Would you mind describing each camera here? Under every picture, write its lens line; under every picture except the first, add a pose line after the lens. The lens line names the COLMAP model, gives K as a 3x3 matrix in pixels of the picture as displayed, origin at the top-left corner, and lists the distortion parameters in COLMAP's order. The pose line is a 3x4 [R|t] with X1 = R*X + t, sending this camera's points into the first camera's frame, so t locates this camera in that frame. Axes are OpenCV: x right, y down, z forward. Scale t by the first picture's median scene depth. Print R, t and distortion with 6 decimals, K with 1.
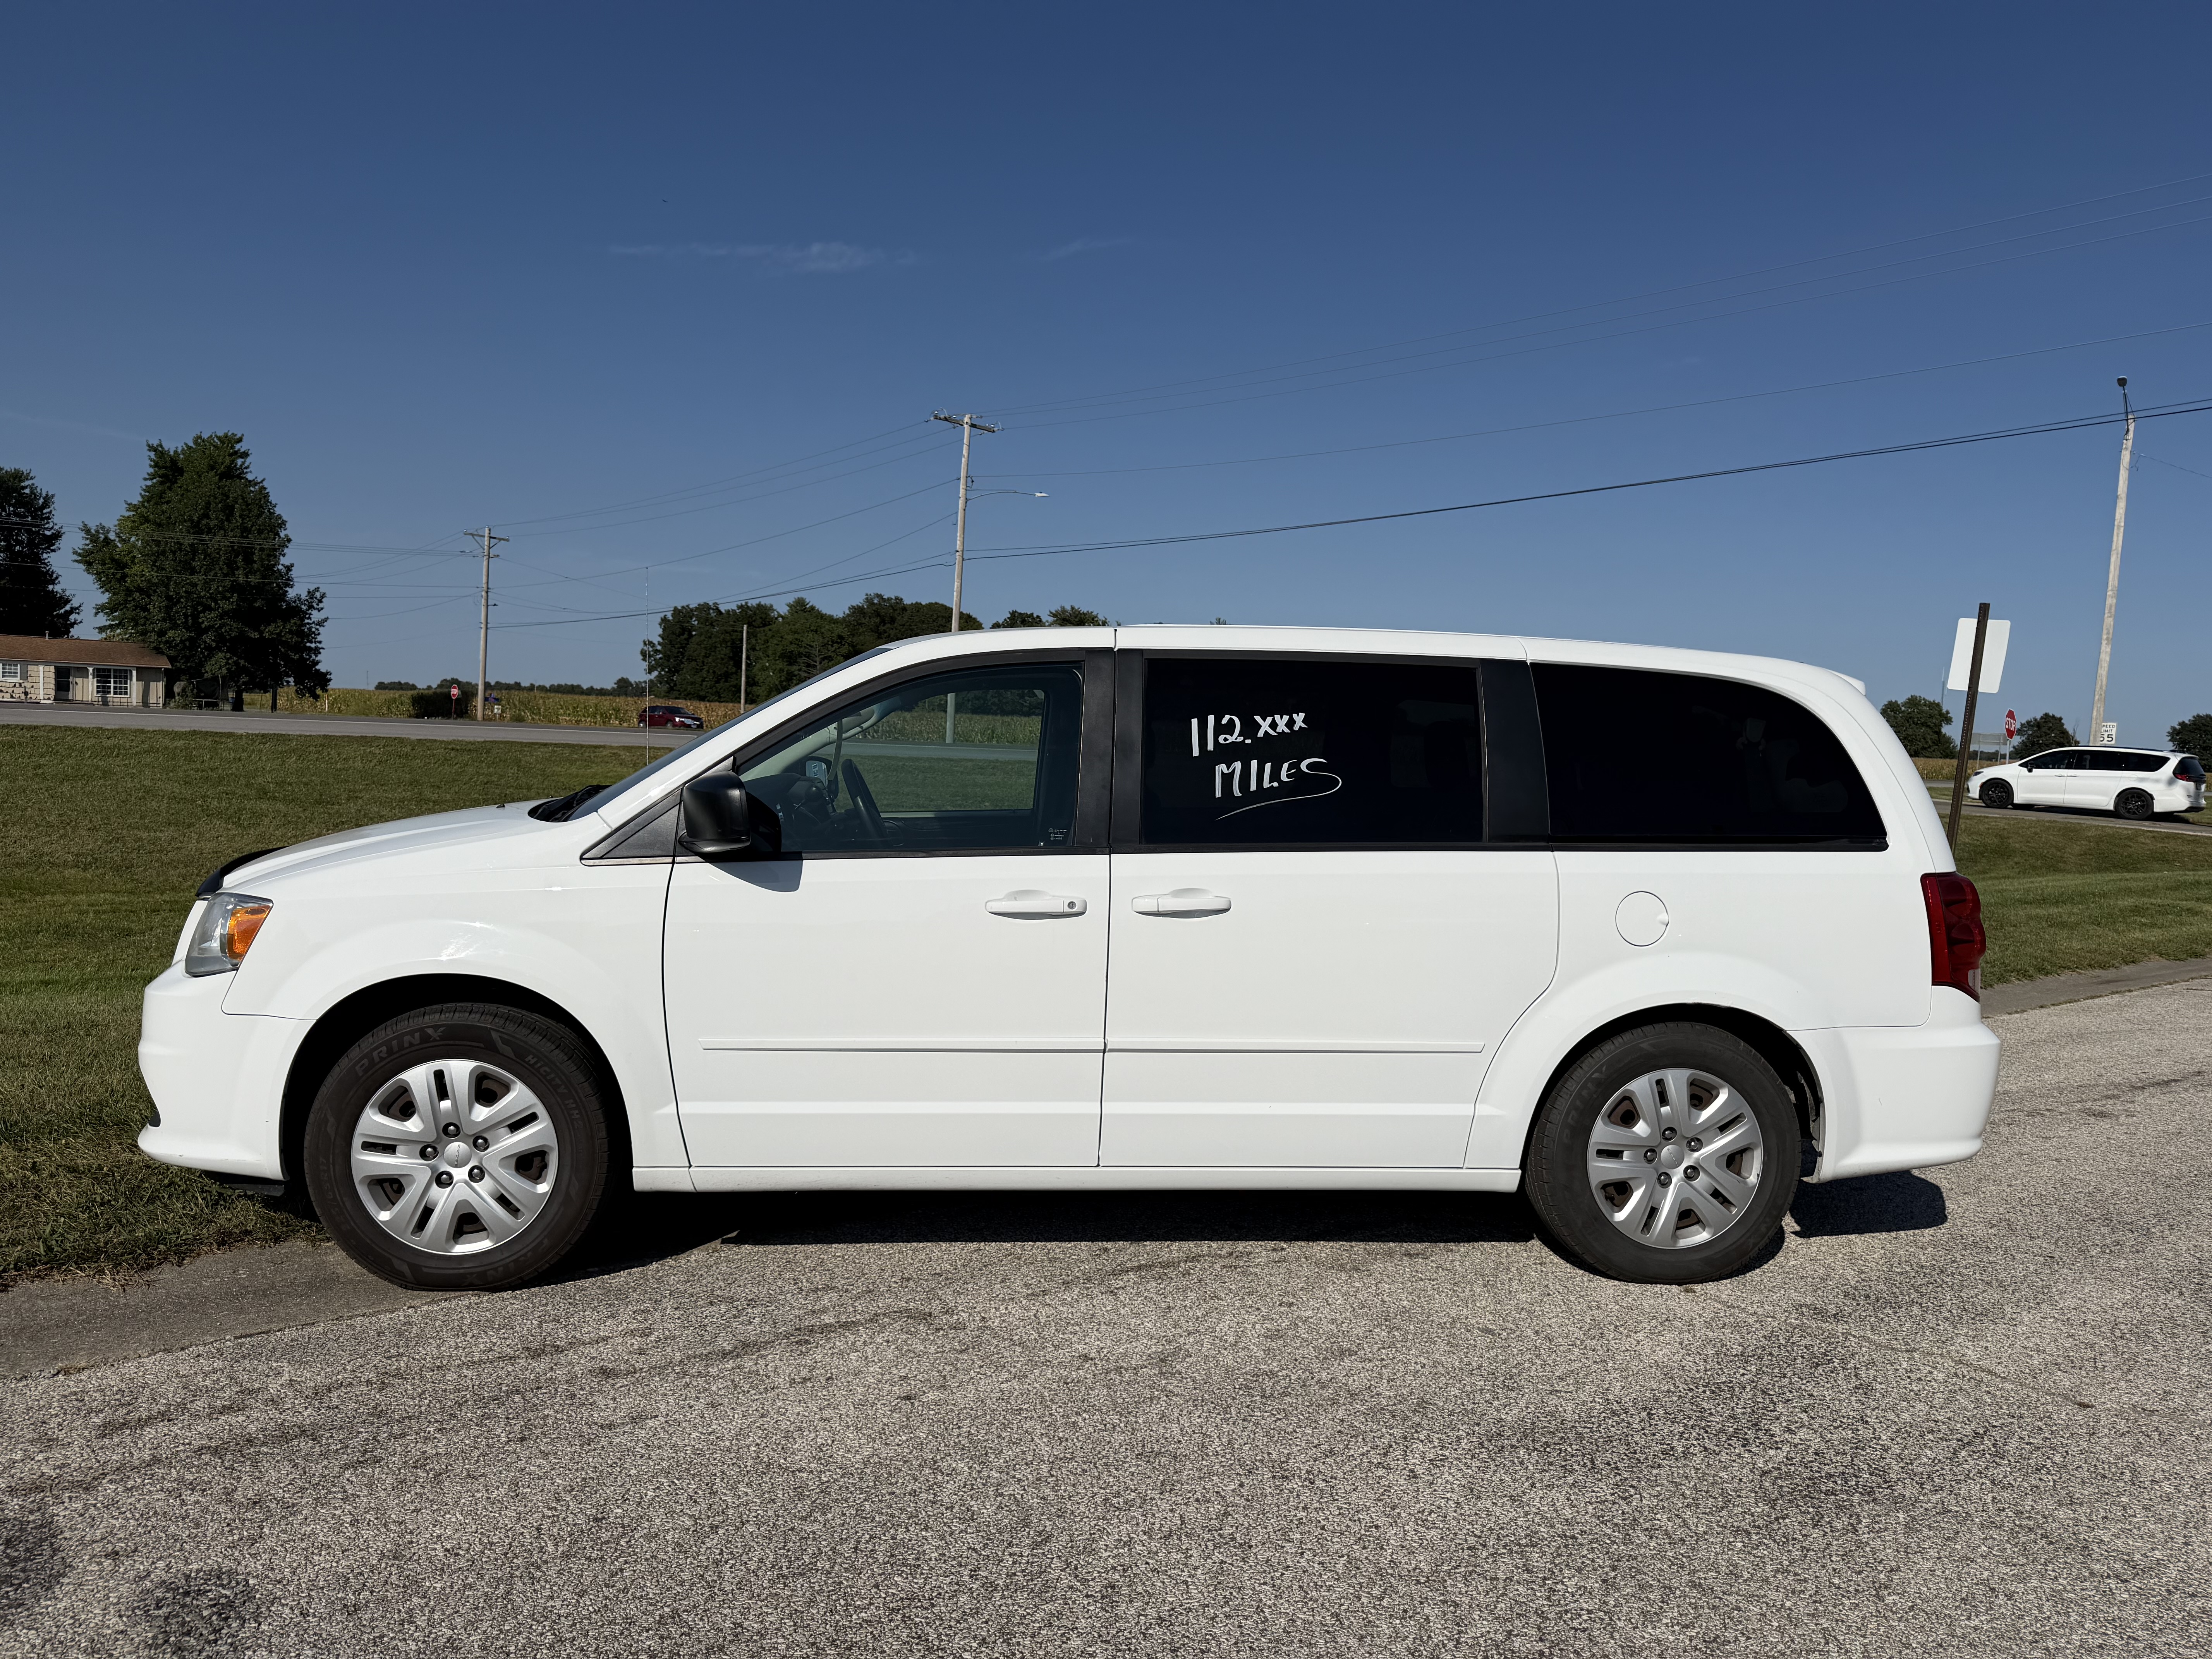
lens RADIAL K [[1567.4, 0, 1128.5], [0, 1567.4, 853.1], [0, 0, 1]] dist [0.051251, -0.080913]
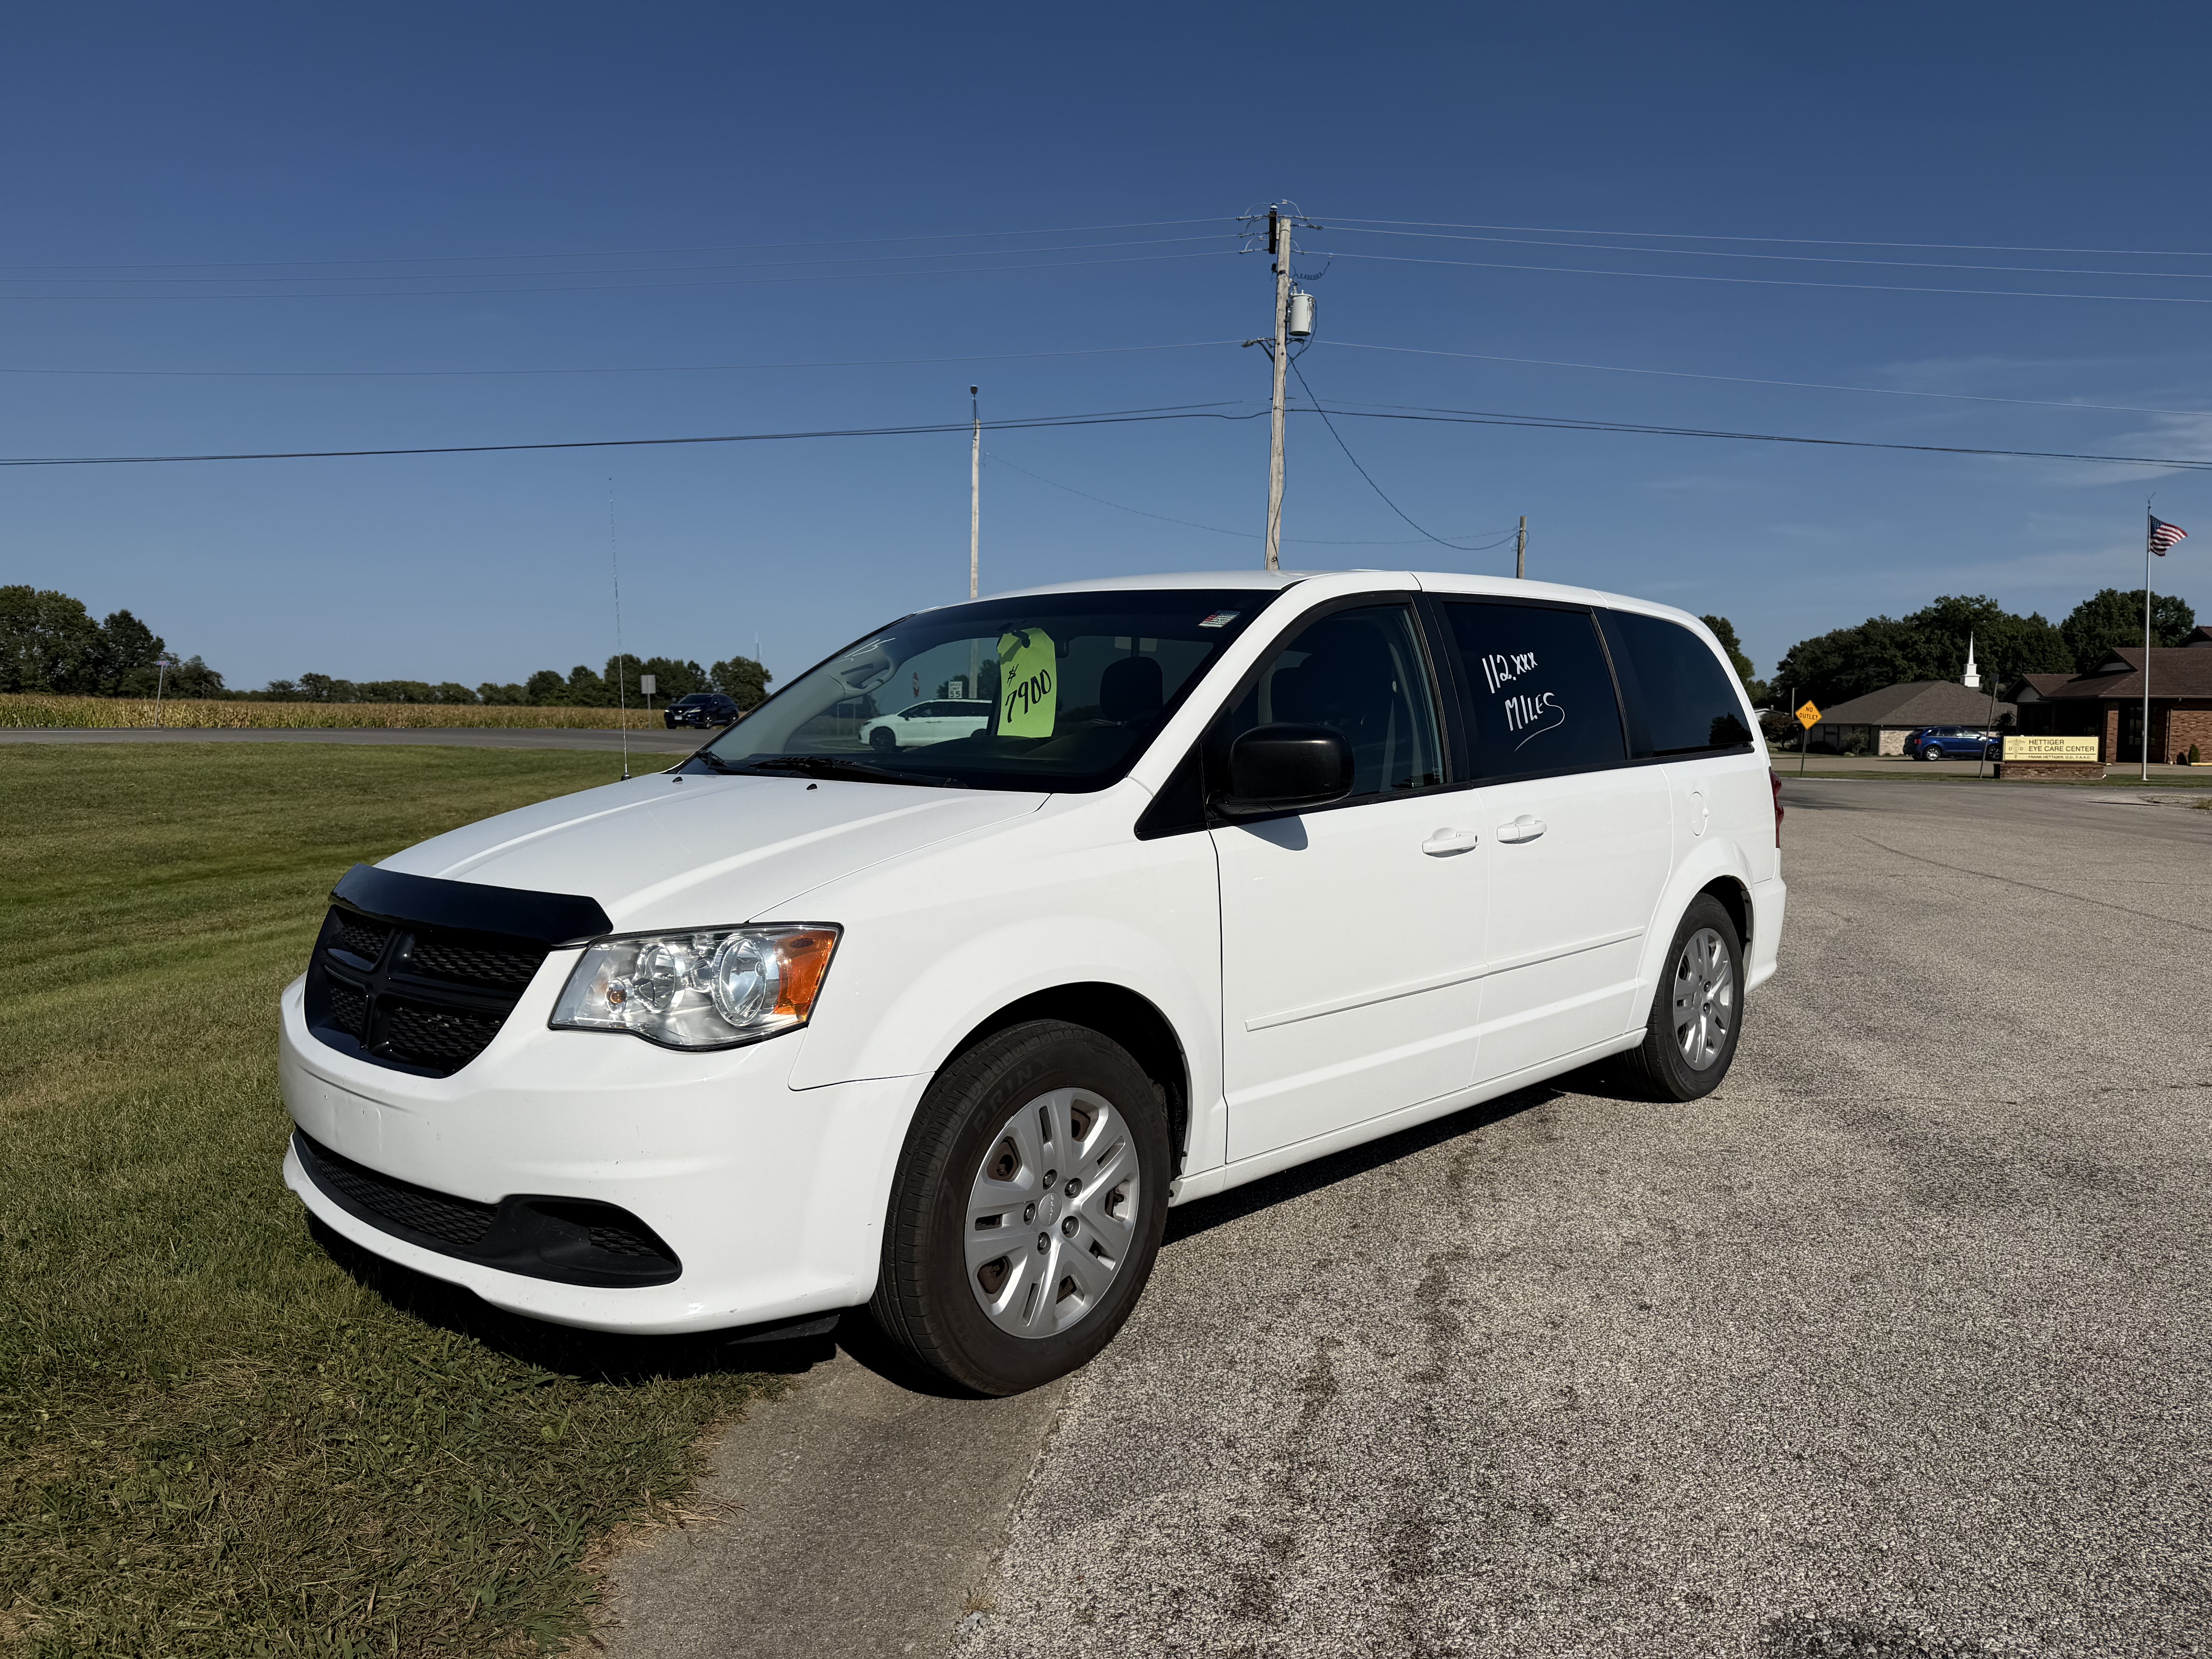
lens RADIAL K [[1567.4, 0, 1063.7], [0, 1567.4, 868.7], [0, 0, 1]] dist [0.051251, -0.080913]
pose [[0.749123, -0.092193, 0.655984, -0.920796], [0.070201, 0.995740, 0.059774, -0.027913], [-0.658700, 0.001273, 0.752404, 0.394545]]
